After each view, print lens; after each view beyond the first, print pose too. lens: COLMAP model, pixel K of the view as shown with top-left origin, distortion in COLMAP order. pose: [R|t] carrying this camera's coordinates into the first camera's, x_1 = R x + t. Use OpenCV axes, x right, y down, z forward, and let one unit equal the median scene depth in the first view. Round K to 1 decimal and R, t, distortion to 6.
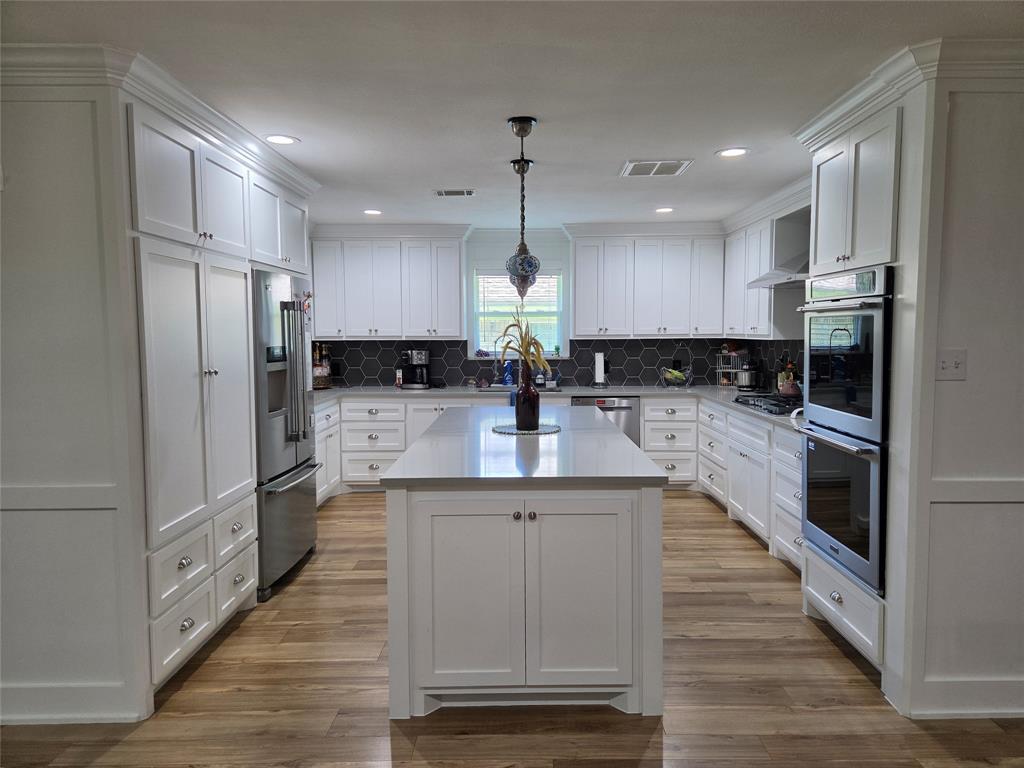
lens RADIAL K [[704.5, 0, 527.9], [0, 704.5, 389.3], [0, 0, 1]] dist [0.056288, 0.000788]
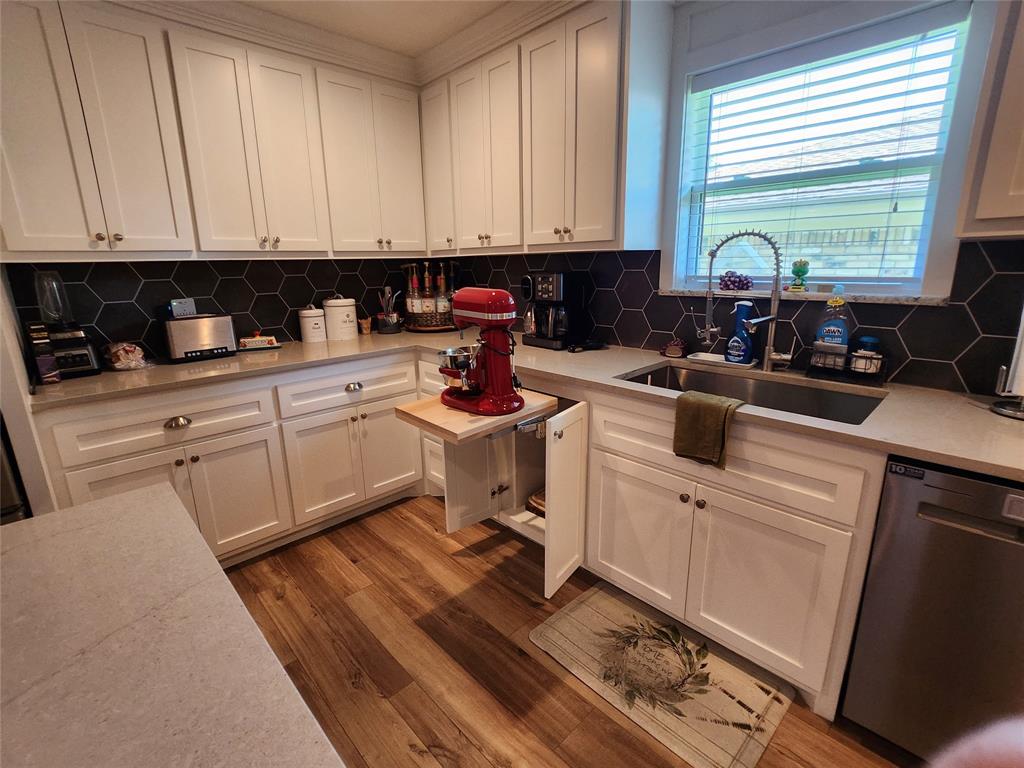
lens RADIAL K [[473.8, 0, 512.0], [0, 473.8, 384.0], [0, 0, 1]] dist [-0.002164, -0.000151]
pose [[0.691899, 0.169602, -0.701791, 0.084993], [-0.045429, 0.980318, 0.192126, -0.043300], [0.720564, -0.101050, 0.685986, 0.773763]]
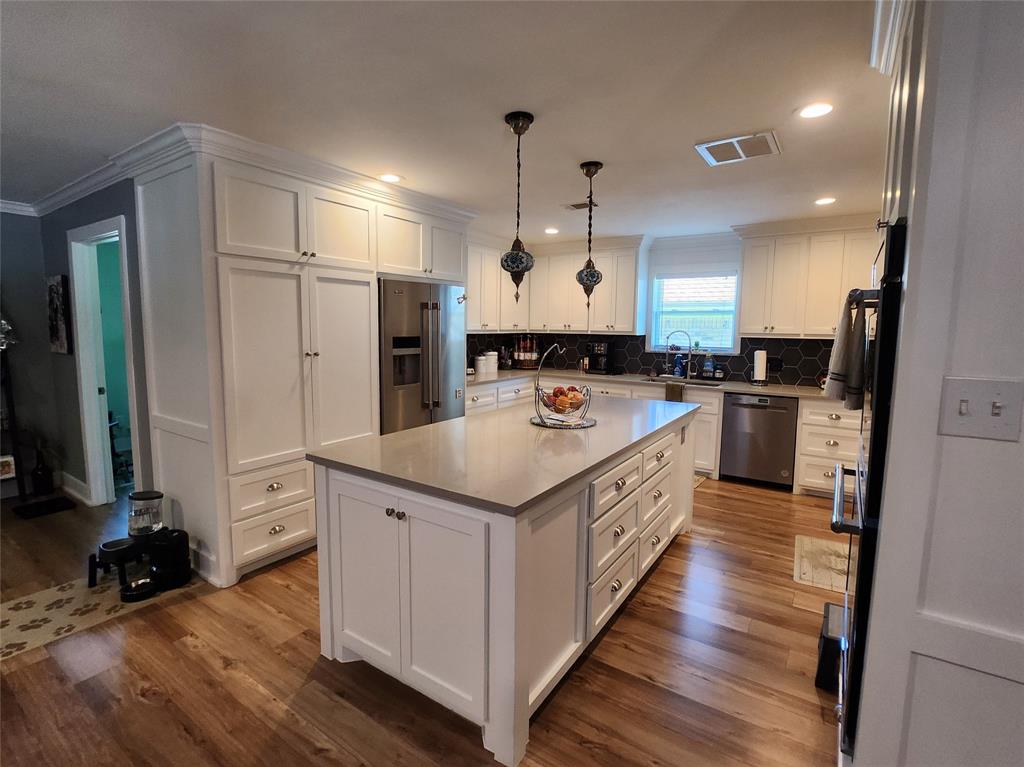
lens RADIAL K [[494.0, 0, 512.0], [0, 494.0, 383.5], [0, 0, 1]] dist [-0.000890, -0.000160]
pose [[0.826348, 0.079839, -0.557471, 0.210475], [-0.061395, 0.996771, 0.051747, -0.020428], [0.559803, -0.008535, 0.828582, 0.215525]]
